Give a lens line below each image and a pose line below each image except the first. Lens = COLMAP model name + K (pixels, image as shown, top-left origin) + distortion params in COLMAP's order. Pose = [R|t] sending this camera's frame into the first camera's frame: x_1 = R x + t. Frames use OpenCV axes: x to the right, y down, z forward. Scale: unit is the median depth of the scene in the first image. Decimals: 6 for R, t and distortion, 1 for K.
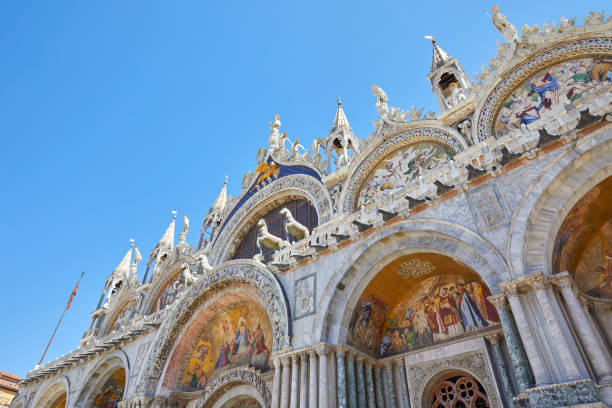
lens RADIAL K [[379.9, 0, 307.0], [0, 379.9, 211.3], [0, 0, 1]] dist [-0.000512, 0.001156]
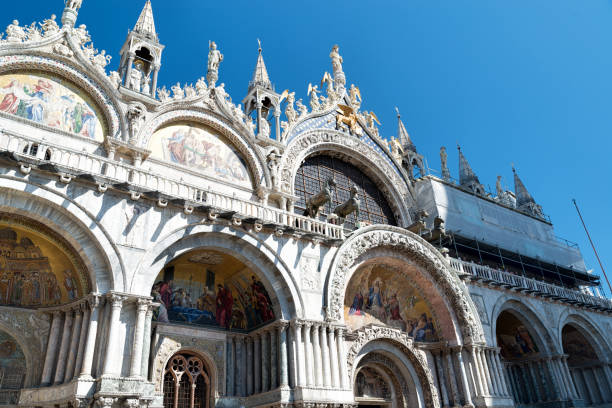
lens RADIAL K [[481.0, 0, 303.9], [0, 481.0, 201.8], [0, 0, 1]] dist [0.000987, -0.000688]
pose [[0.231617, 0.449854, 0.862545, -1.519795], [-0.575040, 0.778479, -0.251596, 0.594535], [-0.784655, -0.437724, 0.438993, 0.713629]]
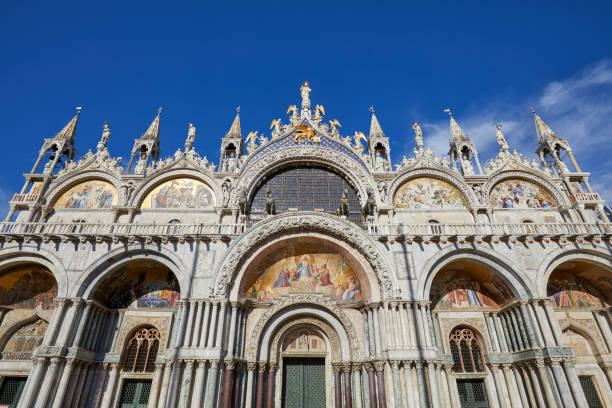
lens RADIAL K [[332.5, 0, 309.3], [0, 332.5, 204.9], [0, 0, 1]] dist [-0.017236, 0.001192]
pose [[0.758465, 0.321427, 0.566935, -0.897168], [-0.411048, 0.911001, 0.033418, 0.090819], [-0.505737, -0.258384, 0.823084, 0.123961]]
